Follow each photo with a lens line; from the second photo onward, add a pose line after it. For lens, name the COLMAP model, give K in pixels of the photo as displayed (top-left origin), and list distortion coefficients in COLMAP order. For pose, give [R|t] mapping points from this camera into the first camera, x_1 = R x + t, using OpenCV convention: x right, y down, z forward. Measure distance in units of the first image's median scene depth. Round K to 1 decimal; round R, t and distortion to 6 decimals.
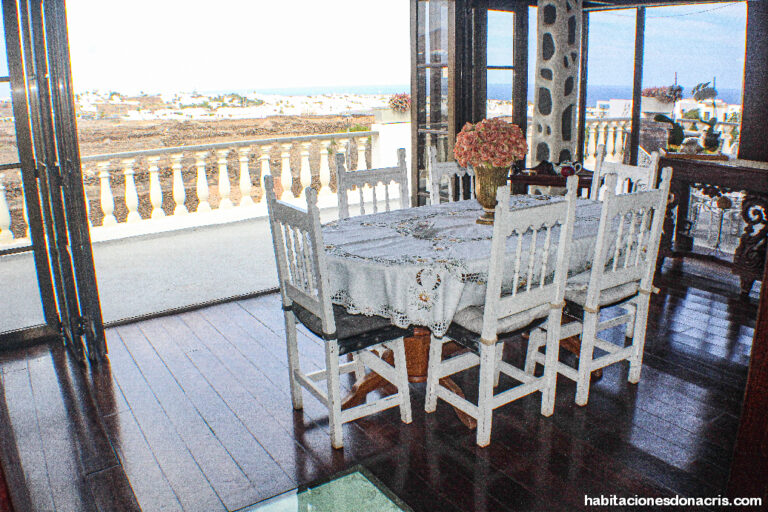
lens RADIAL K [[611.9, 0, 384.0], [0, 611.9, 256.0], [0, 0, 1]] dist [-0.173898, 0.003957]
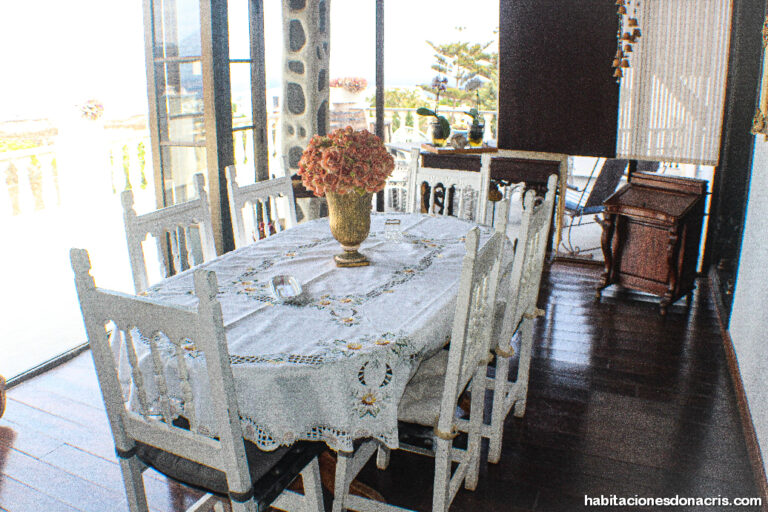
lens RADIAL K [[625.5, 0, 384.0], [0, 625.5, 256.0], [0, 0, 1]] dist [-0.195861, 0.001696]
pose [[0.841321, -0.135943, 0.523162, -0.130253], [0.133274, 0.990147, 0.042965, -0.059723], [-0.523849, 0.033577, 0.851149, 0.198997]]
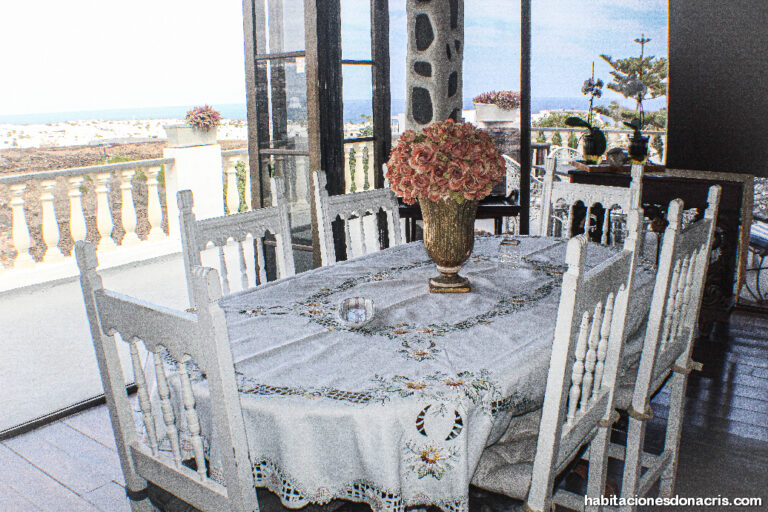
lens RADIAL K [[706.2, 0, 380.2], [0, 706.2, 267.7], [0, 0, 1]] dist [-0.214981, 0.158359]
pose [[0.946209, -0.078738, 0.313830, -0.074909], [0.092801, 0.995230, -0.030103, -0.039715], [-0.309963, 0.057607, 0.949002, 0.219781]]
